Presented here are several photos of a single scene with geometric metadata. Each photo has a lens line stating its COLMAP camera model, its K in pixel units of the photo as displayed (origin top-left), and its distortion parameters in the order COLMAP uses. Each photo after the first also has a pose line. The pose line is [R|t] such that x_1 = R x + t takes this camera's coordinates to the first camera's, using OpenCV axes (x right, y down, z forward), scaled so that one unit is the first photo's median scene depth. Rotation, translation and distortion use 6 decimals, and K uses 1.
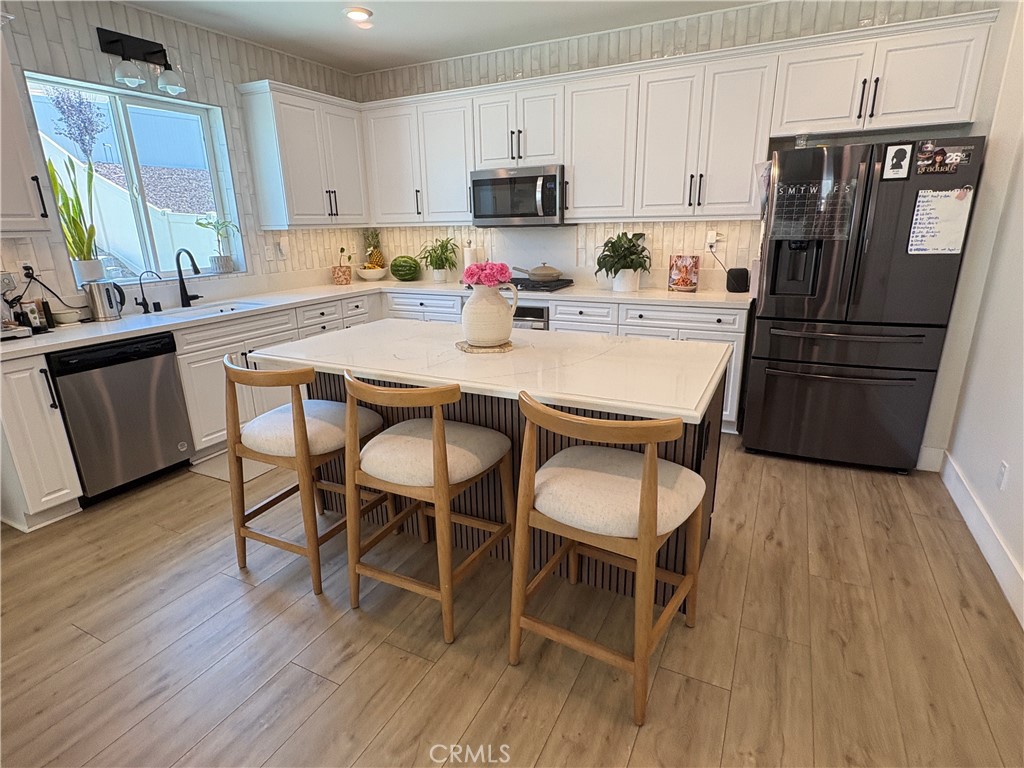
lens RADIAL K [[542.1, 0, 512.5], [0, 542.1, 386.2], [0, 0, 1]] dist [-0.000139, -0.000590]
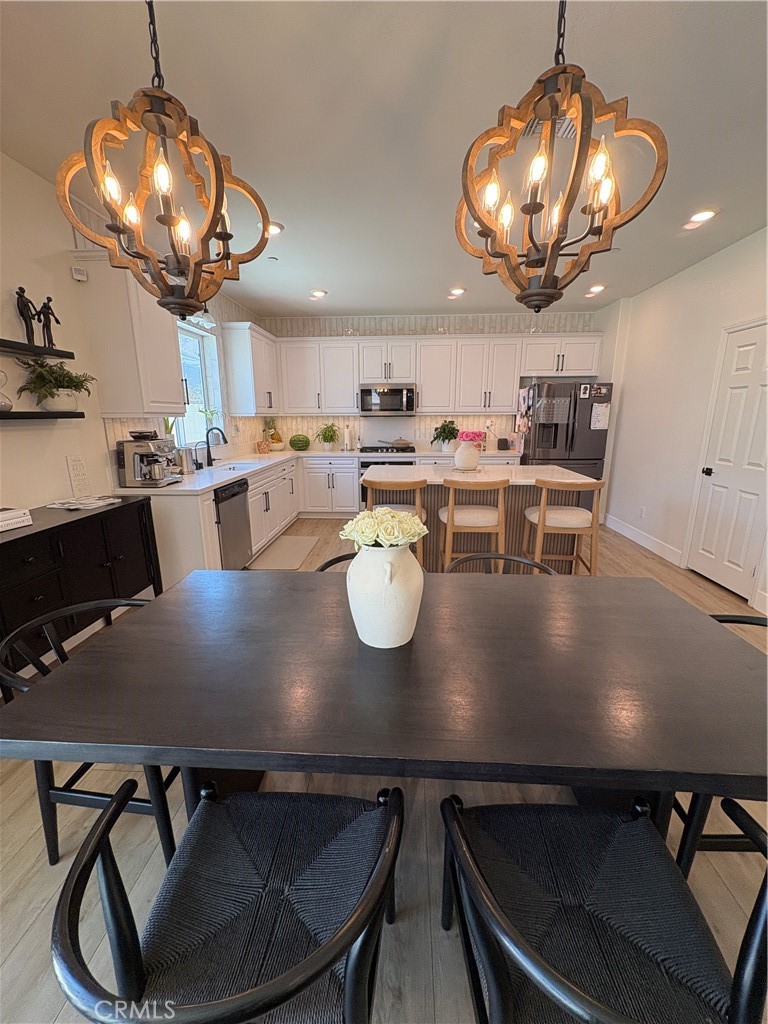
lens RADIAL K [[407.7, 0, 383.6], [0, 407.7, 510.6], [0, 0, 1]] dist [0.001215, 0.000057]
pose [[0.916320, -0.076397, 0.393092, -0.575999], [0.103230, 0.993521, -0.047544, 0.071476], [-0.386913, 0.084144, 0.918269, -0.183502]]
